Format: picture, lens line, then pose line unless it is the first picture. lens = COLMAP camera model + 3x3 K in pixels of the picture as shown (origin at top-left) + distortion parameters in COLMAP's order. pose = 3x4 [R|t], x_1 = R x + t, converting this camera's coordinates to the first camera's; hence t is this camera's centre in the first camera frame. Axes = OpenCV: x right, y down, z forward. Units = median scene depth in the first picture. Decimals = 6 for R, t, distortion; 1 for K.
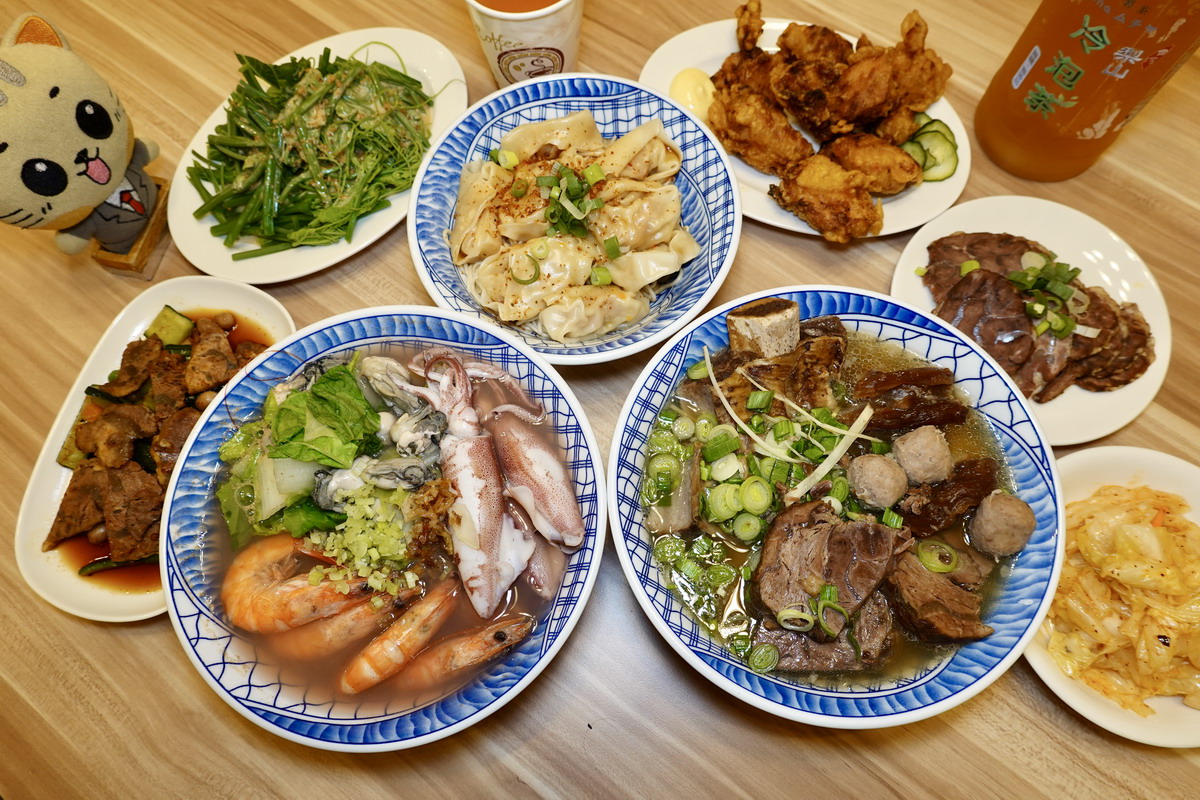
lens RADIAL K [[798.5, 0, 600.0], [0, 798.5, 400.0], [0, 0, 1]] dist [-0.001322, -0.000669]
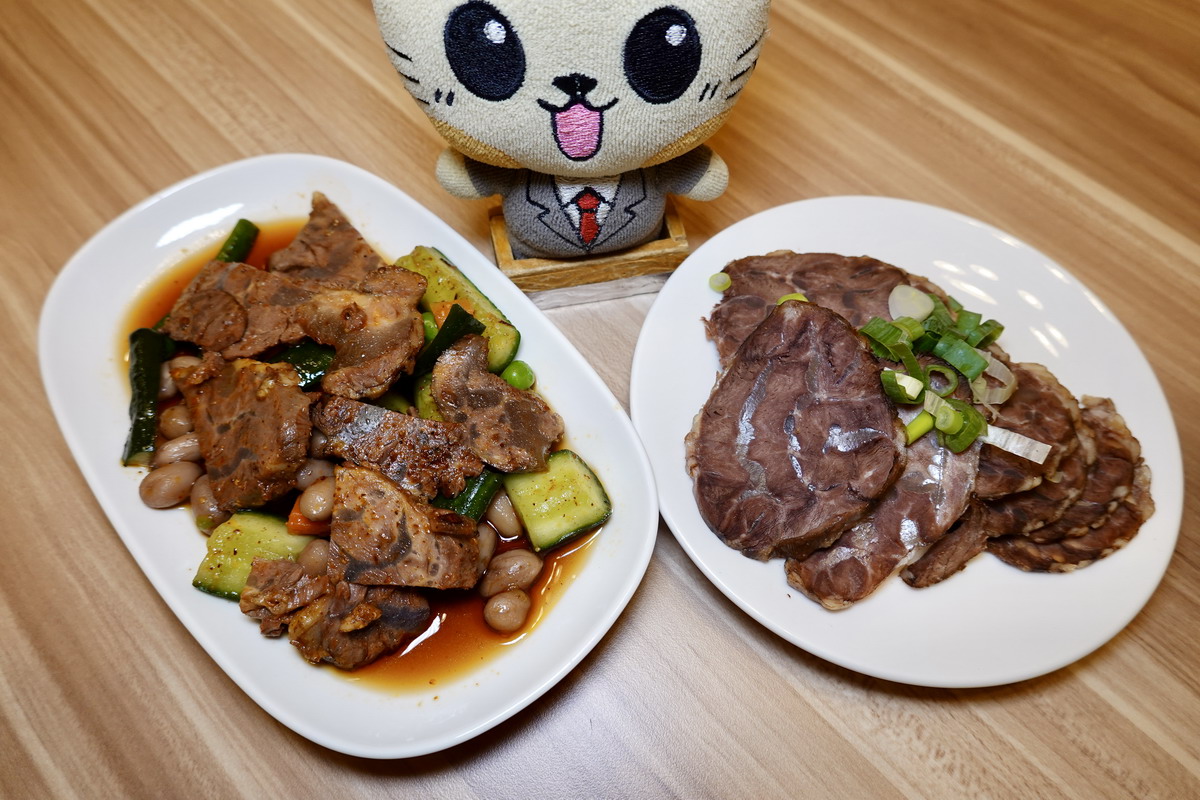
lens RADIAL K [[798.5, 0, 600.0], [0, 798.5, 400.0], [0, 0, 1]] dist [-0.001322, -0.000669]
pose [[0.996568, 0.081535, 0.014301, 0.351364], [-0.078043, 0.983015, -0.166105, -0.011681], [-0.027602, 0.164419, 0.986004, 0.524295]]
